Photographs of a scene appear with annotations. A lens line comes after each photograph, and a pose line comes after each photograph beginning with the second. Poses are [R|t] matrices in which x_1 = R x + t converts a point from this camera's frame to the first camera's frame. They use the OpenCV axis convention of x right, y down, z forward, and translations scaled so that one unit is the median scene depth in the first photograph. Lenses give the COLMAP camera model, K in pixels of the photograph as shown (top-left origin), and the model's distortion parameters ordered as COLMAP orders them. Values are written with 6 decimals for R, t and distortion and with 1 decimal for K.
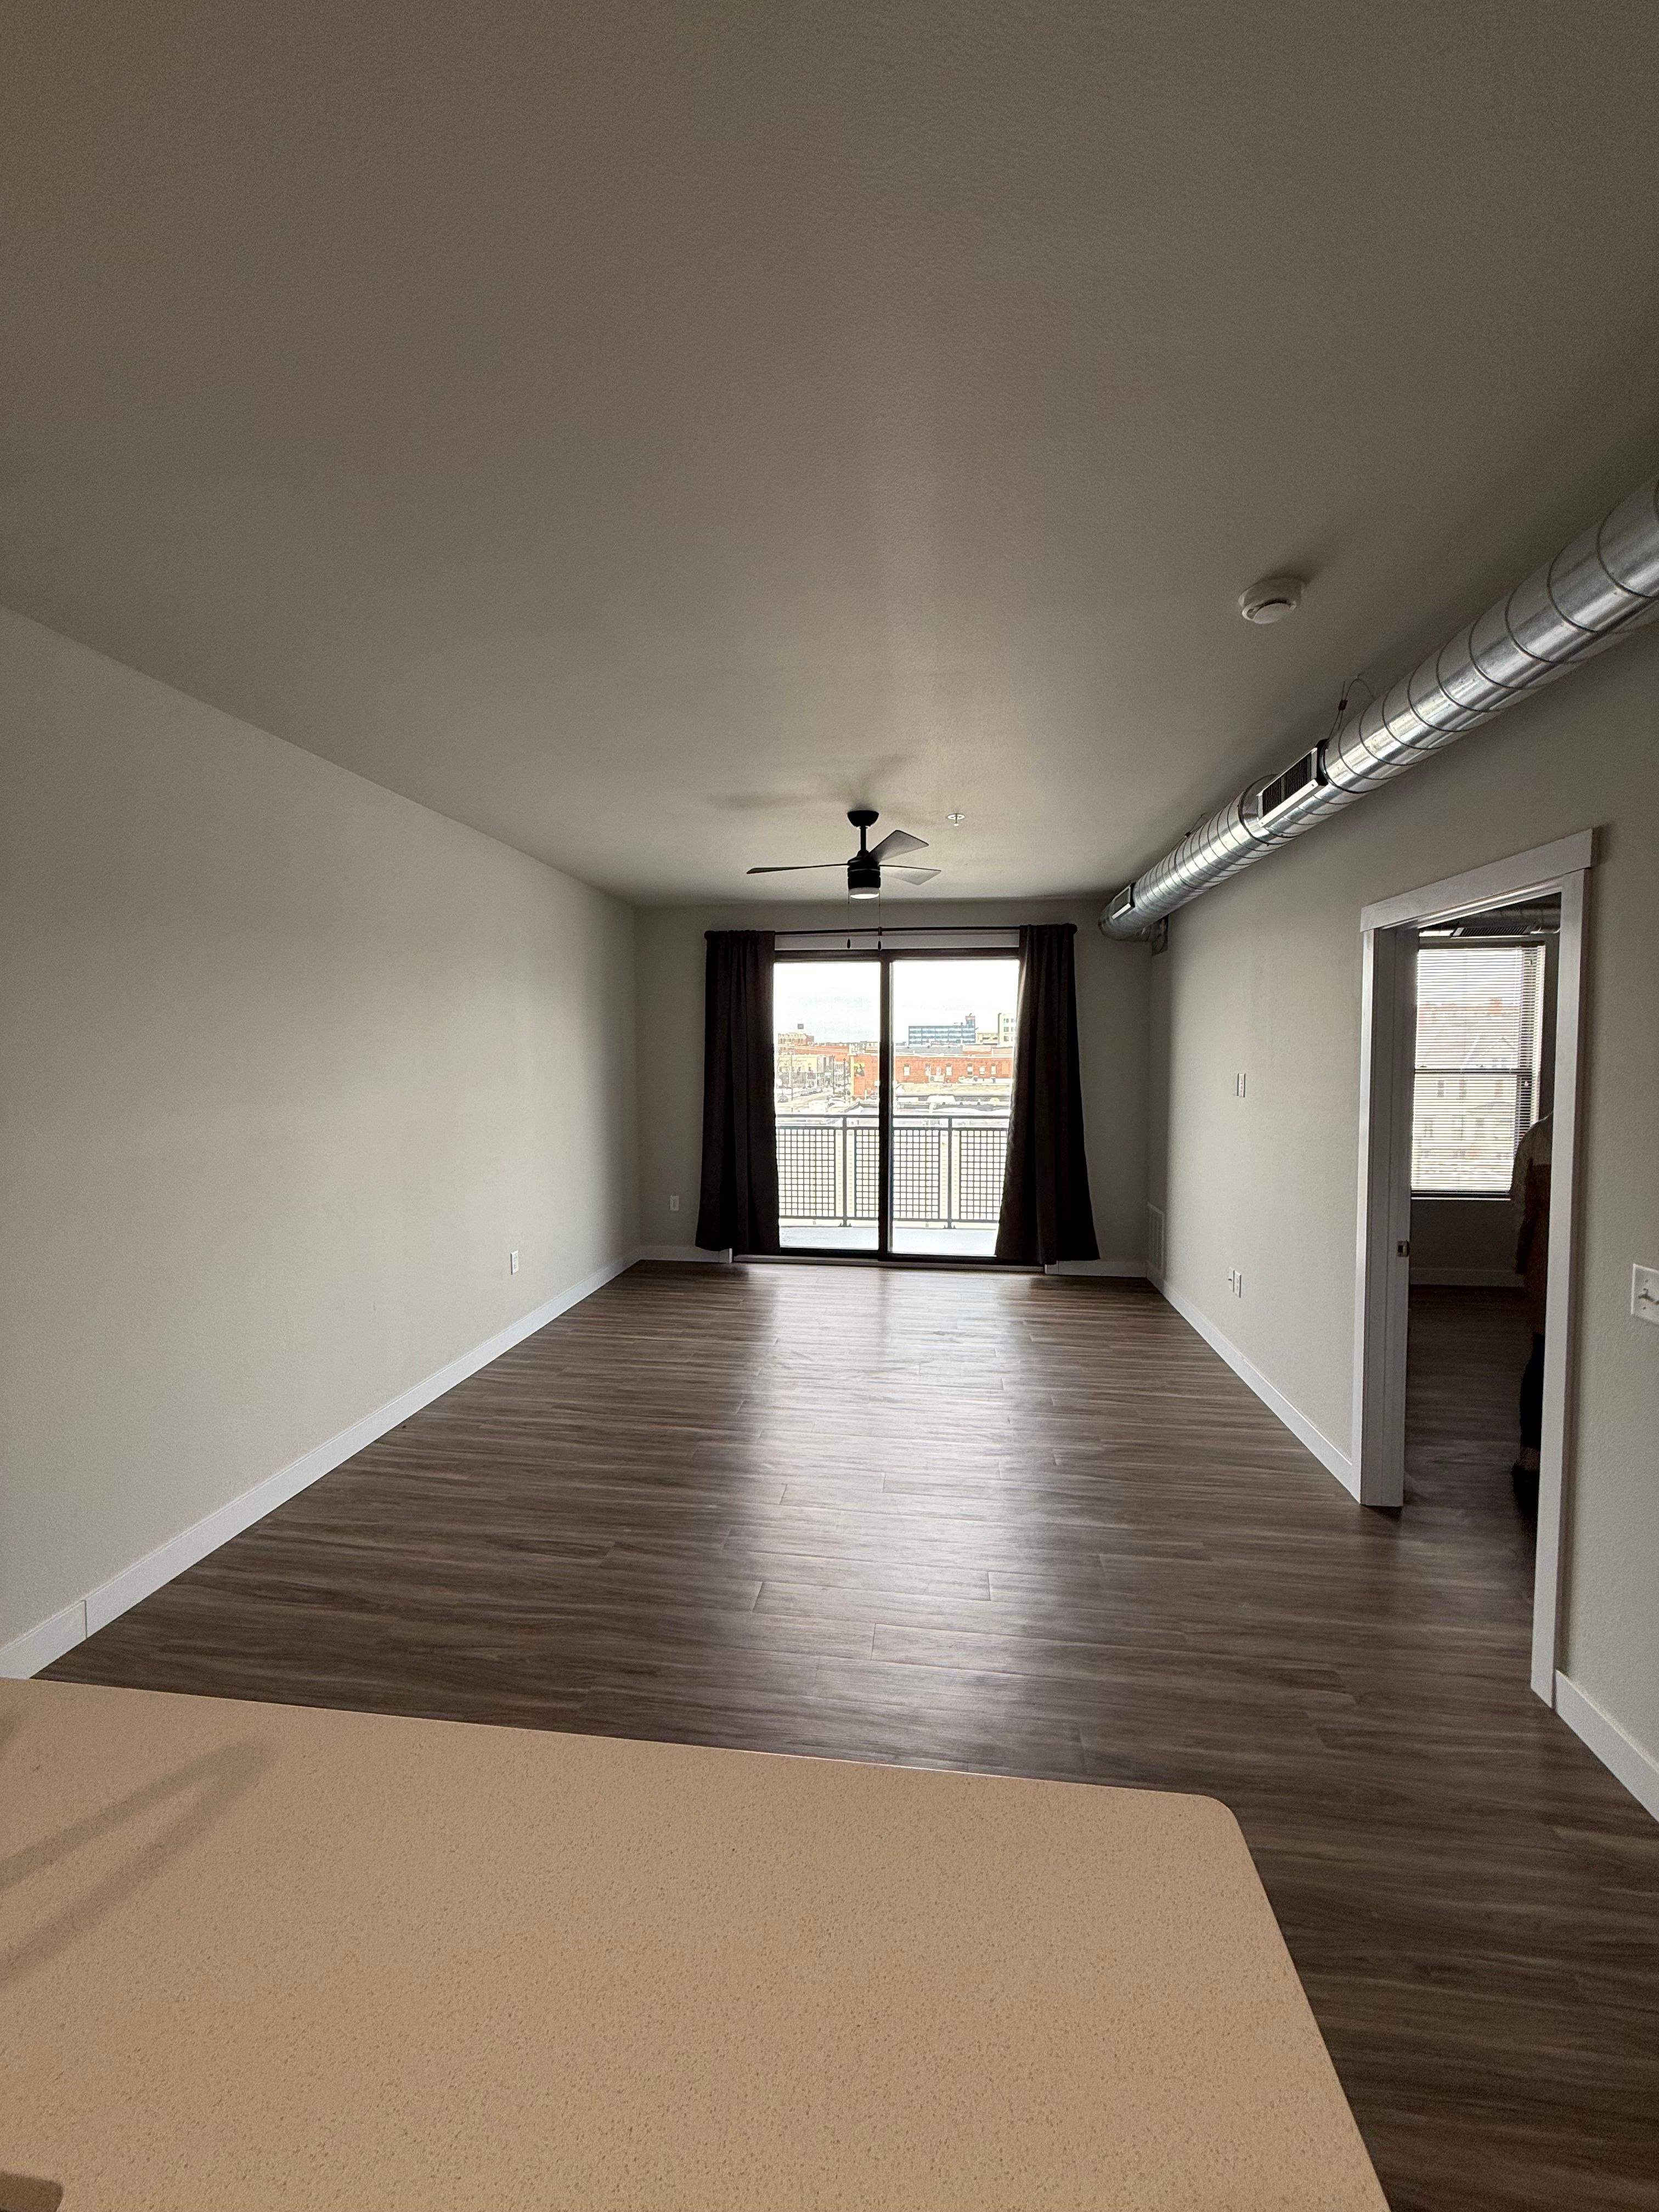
lens RADIAL K [[886.2, 0, 824.5], [0, 886.2, 1099.1], [0, 0, 1]] dist [-0.000843, -0.000012]
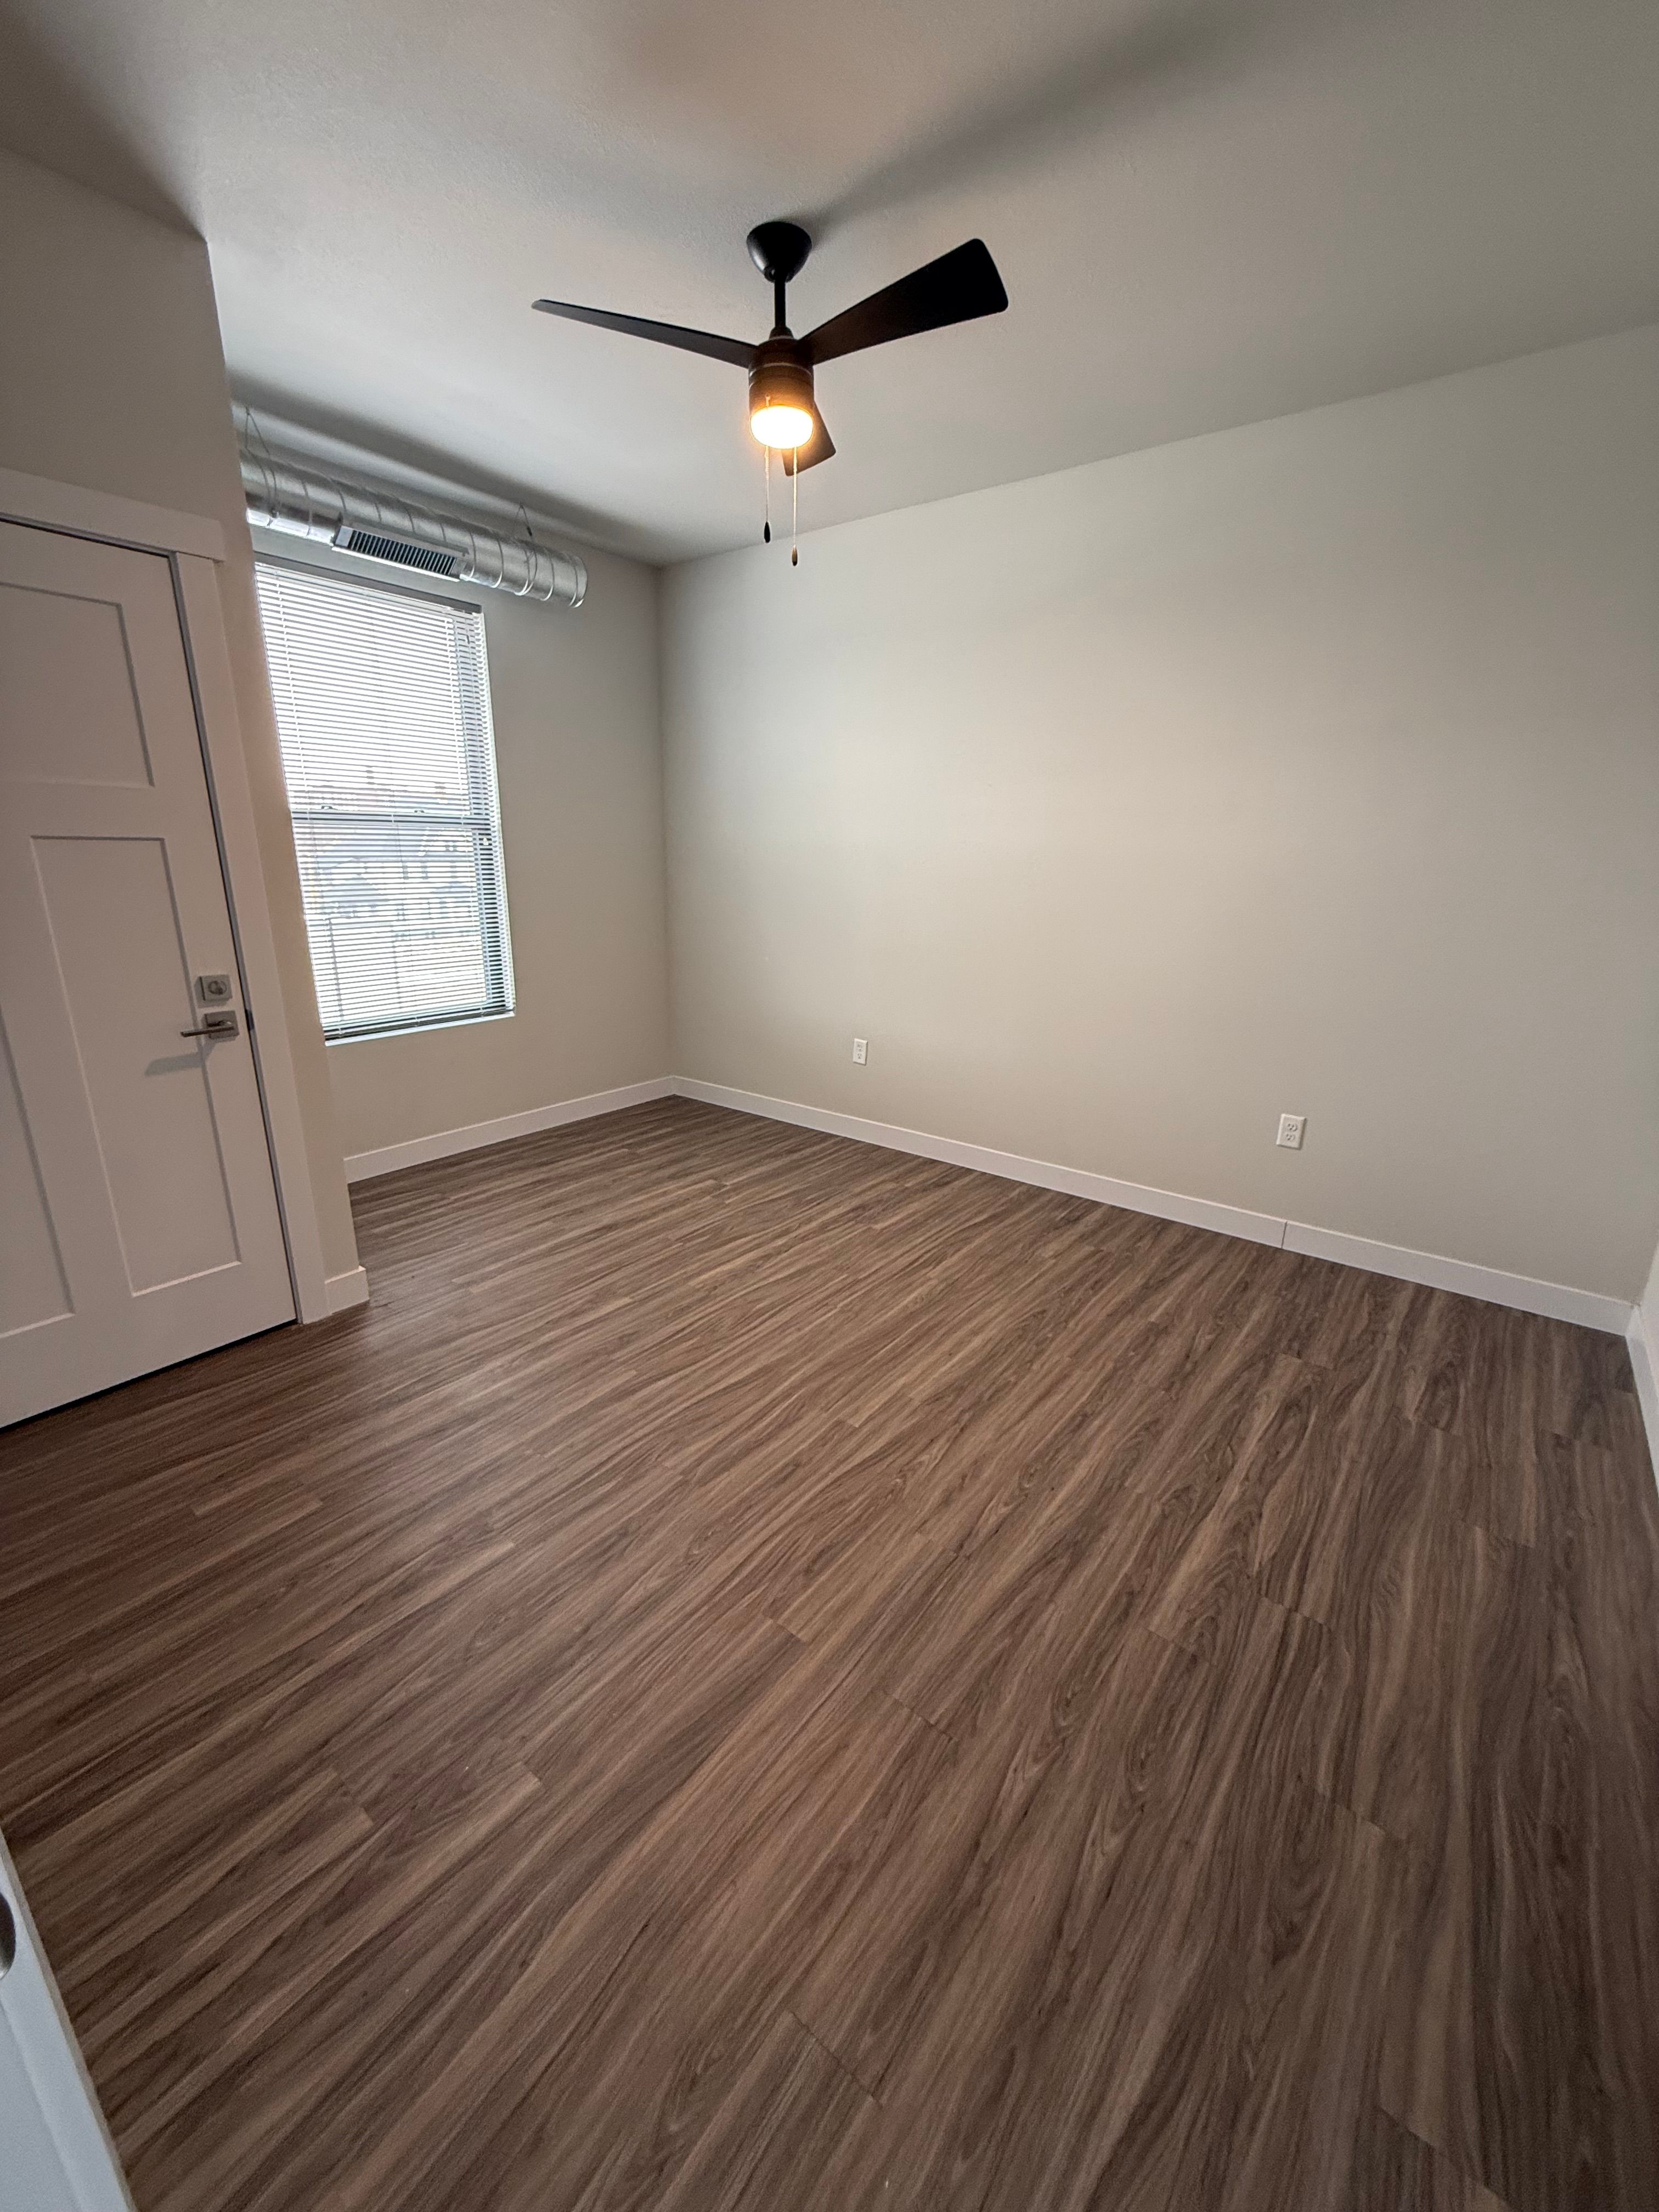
lens RADIAL K [[886.2, 0, 828.1], [0, 886.2, 1100.0], [0, 0, 1]] dist [-0.000843, -0.000012]
pose [[0.508345, -0.230203, 0.829814, 0.339253], [0.027603, 0.967469, 0.251481, 0.008301], [-0.860711, -0.104934, 0.498162, 0.443094]]
